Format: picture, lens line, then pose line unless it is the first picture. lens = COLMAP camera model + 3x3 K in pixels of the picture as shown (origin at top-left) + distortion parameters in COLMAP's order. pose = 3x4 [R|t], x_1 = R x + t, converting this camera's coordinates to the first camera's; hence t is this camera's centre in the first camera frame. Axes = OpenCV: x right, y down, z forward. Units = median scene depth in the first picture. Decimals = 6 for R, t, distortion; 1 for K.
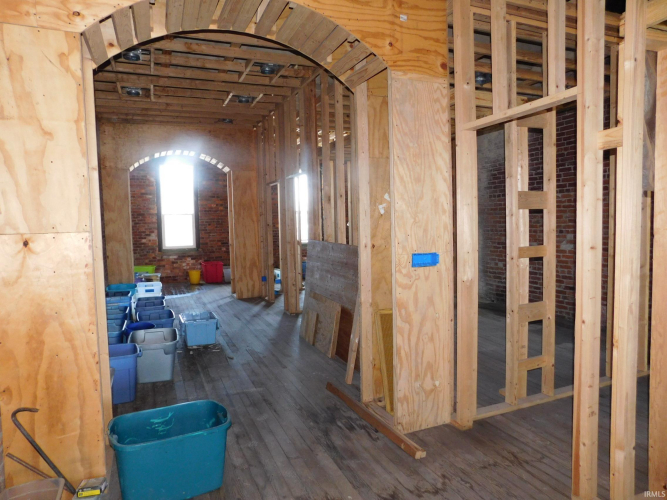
lens RADIAL K [[434.4, 0, 333.5], [0, 434.4, 250.0], [0, 0, 1]] dist [-0.081080, 0.055901]
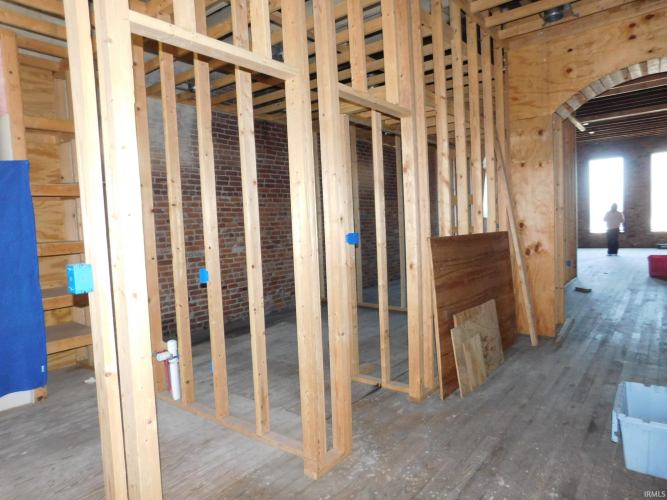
lens RADIAL K [[434.4, 0, 333.5], [0, 434.4, 250.0], [0, 0, 1]] dist [-0.081080, 0.055901]
pose [[-0.493125, -0.004039, 0.869949, -0.819843], [0.112847, 0.991244, 0.068569, -0.093587], [-0.862609, 0.131984, -0.488351, 2.371855]]
